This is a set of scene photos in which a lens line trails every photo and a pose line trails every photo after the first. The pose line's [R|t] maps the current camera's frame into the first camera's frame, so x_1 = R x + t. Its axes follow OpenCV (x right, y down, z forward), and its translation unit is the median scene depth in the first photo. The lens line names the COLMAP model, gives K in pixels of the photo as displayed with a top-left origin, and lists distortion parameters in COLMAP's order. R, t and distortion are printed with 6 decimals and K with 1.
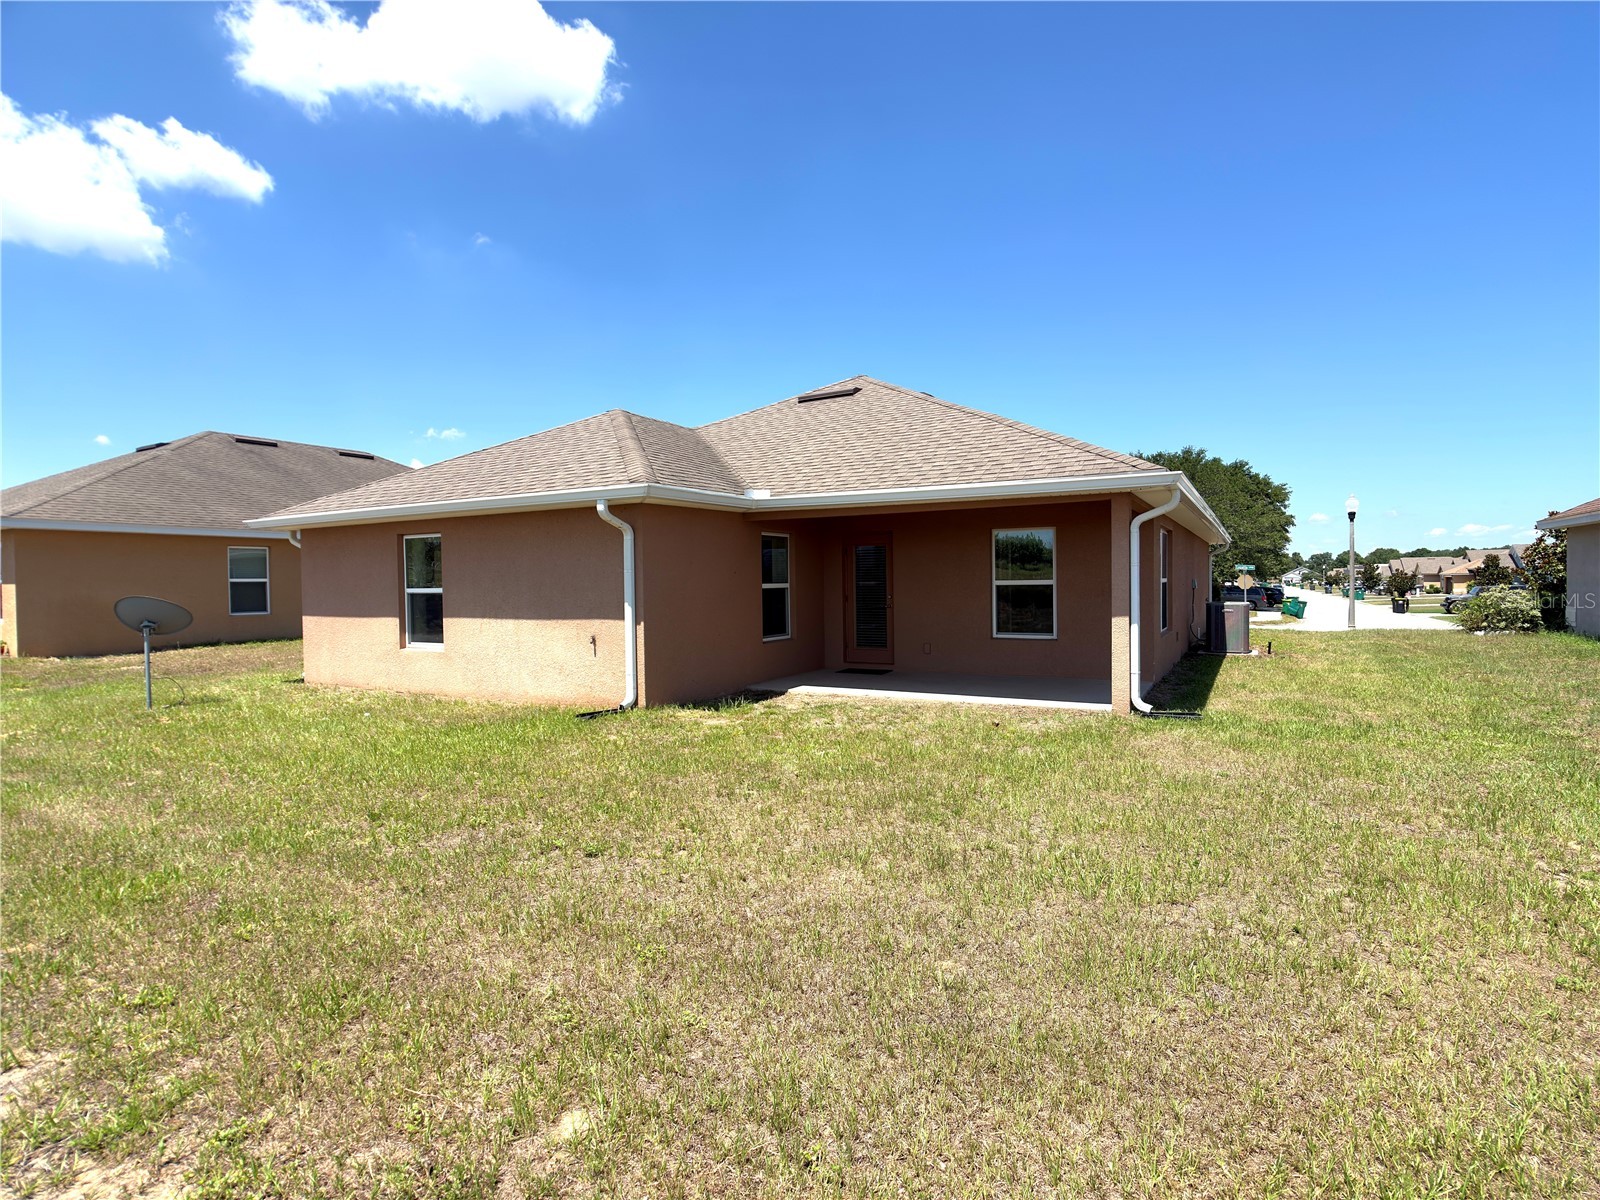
lens RADIAL K [[804.5, 0, 790.7], [0, 804.5, 599.6], [0, 0, 1]] dist [-0.026099, -0.002011]
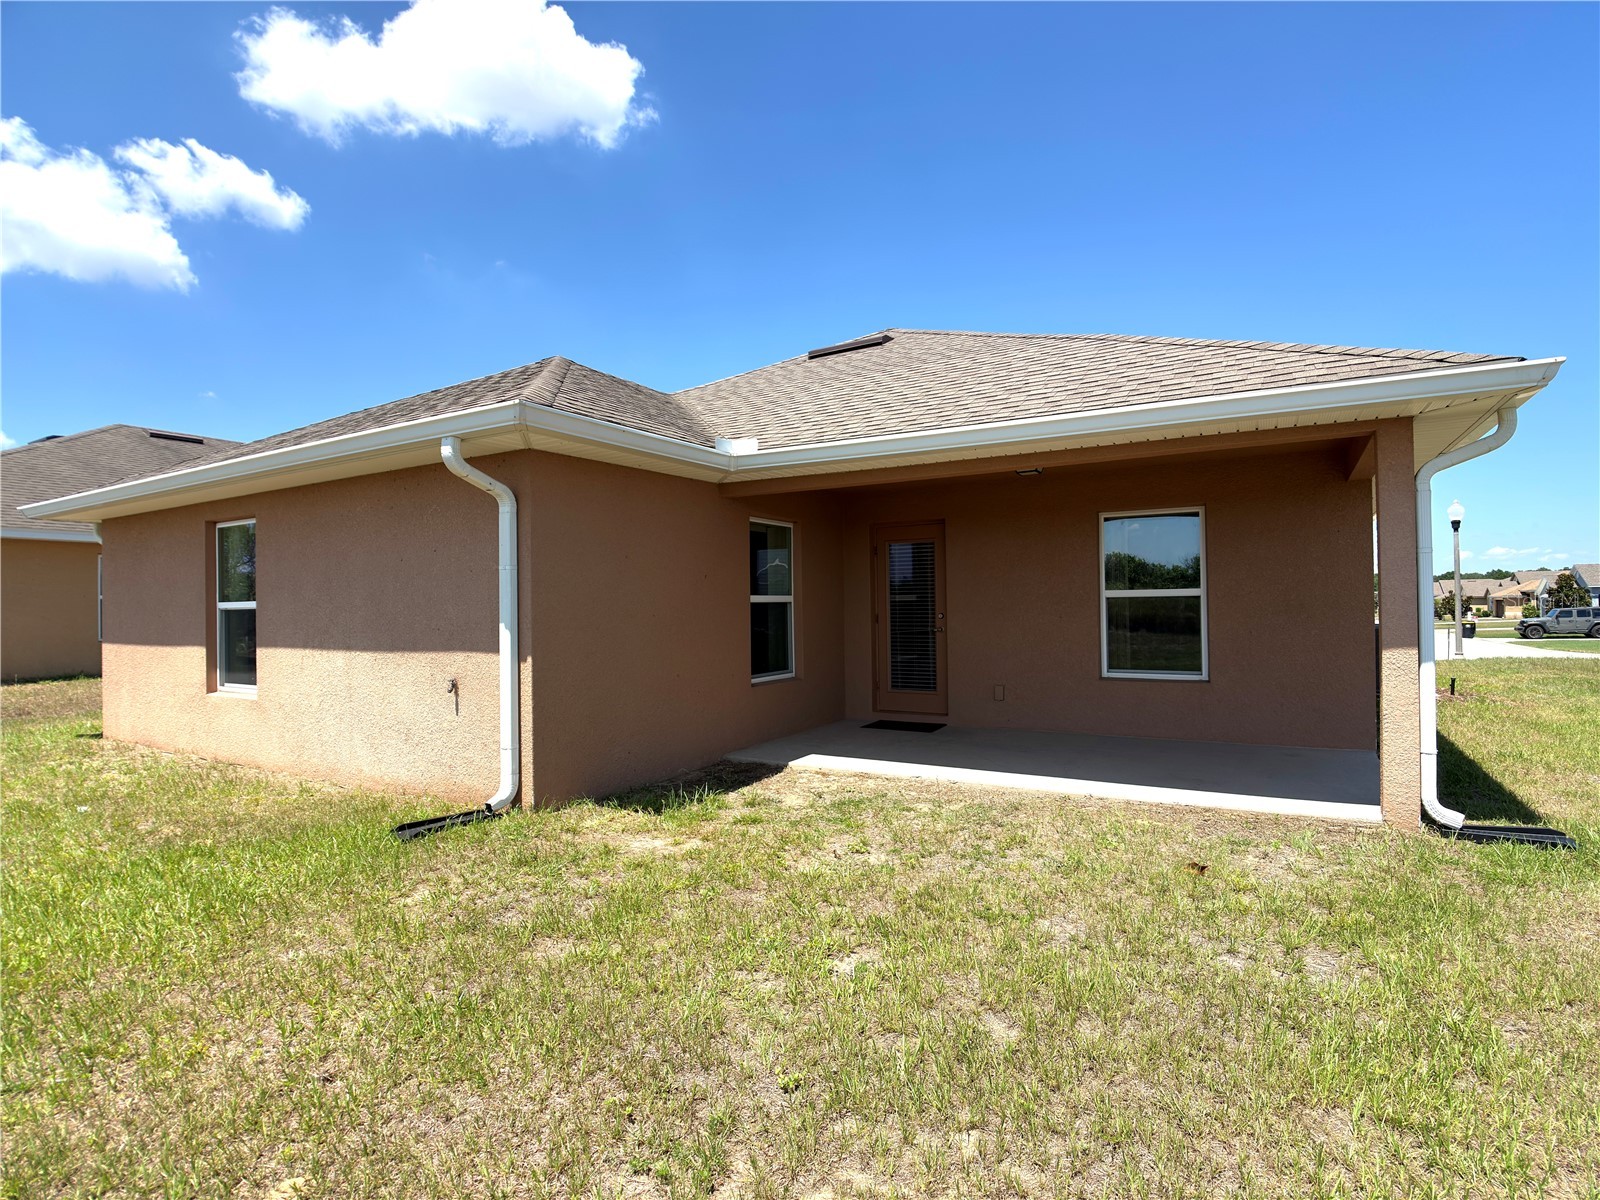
lens RADIAL K [[804.5, 0, 813.5], [0, 804.5, 601.3], [0, 0, 1]] dist [-0.026099, -0.002011]
pose [[0.999975, 0.000125, 0.007103, 0.011260], [0.000080, 0.999586, -0.028762, 0.004188], [-0.007104, 0.028762, 0.999561, 0.353685]]
